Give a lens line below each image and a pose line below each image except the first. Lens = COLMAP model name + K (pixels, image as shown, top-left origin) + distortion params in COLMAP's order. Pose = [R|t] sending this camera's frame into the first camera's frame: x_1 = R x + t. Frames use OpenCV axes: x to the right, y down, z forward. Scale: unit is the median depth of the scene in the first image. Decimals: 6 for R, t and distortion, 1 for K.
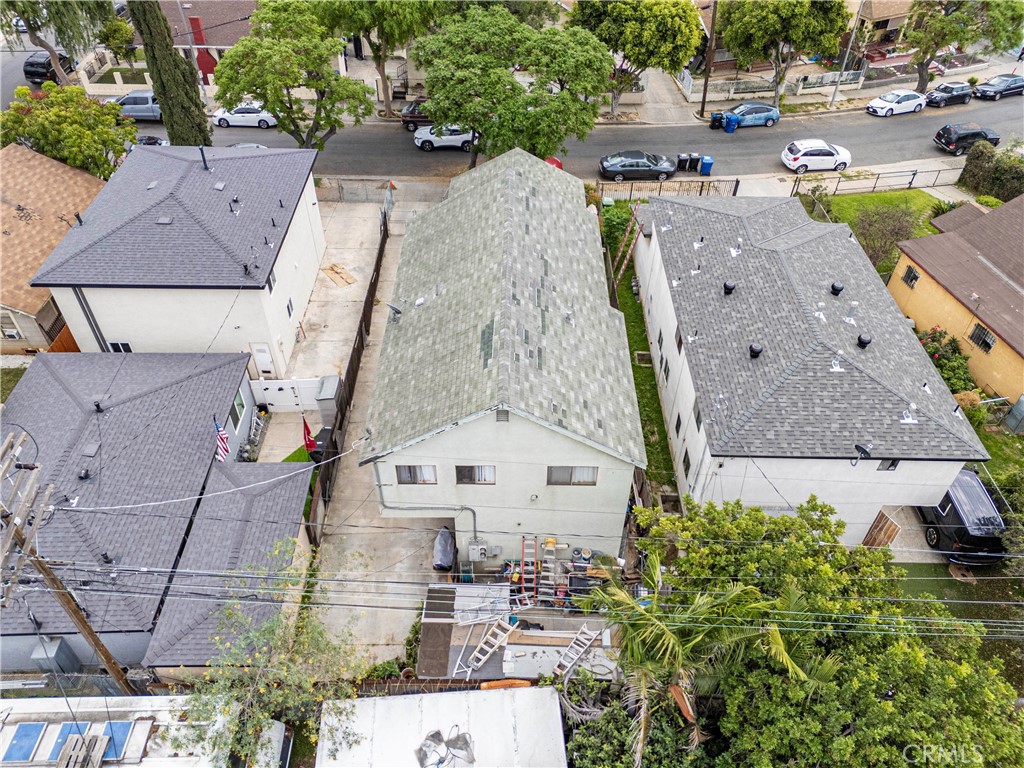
lens RADIAL K [[748.2, 0, 514.1], [0, 748.2, 381.9], [0, 0, 1]] dist [0.077967, -0.071396]
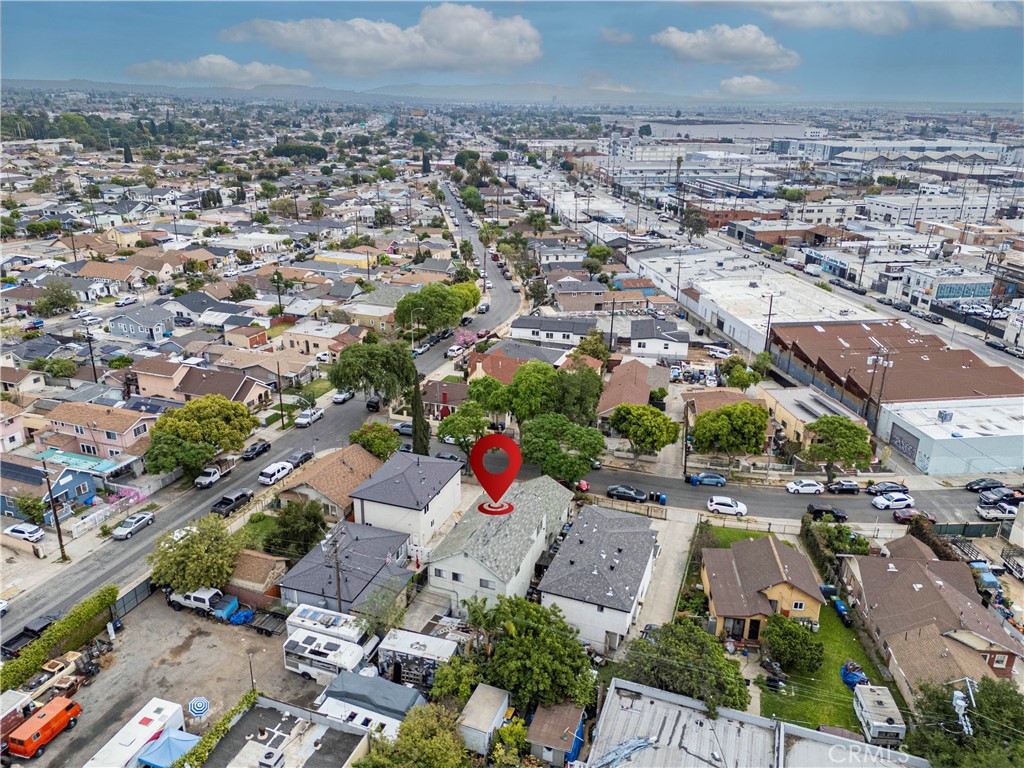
lens RADIAL K [[742.1, 0, 512.0], [0, 742.1, 384.0], [0, 0, 1]] dist [0.096099, -0.115795]
pose [[0.938198, 0.120038, -0.324616, 0.534323], [-0.233791, 0.911393, -0.338680, 0.197053], [0.255198, 0.393641, 0.883131, -0.988775]]
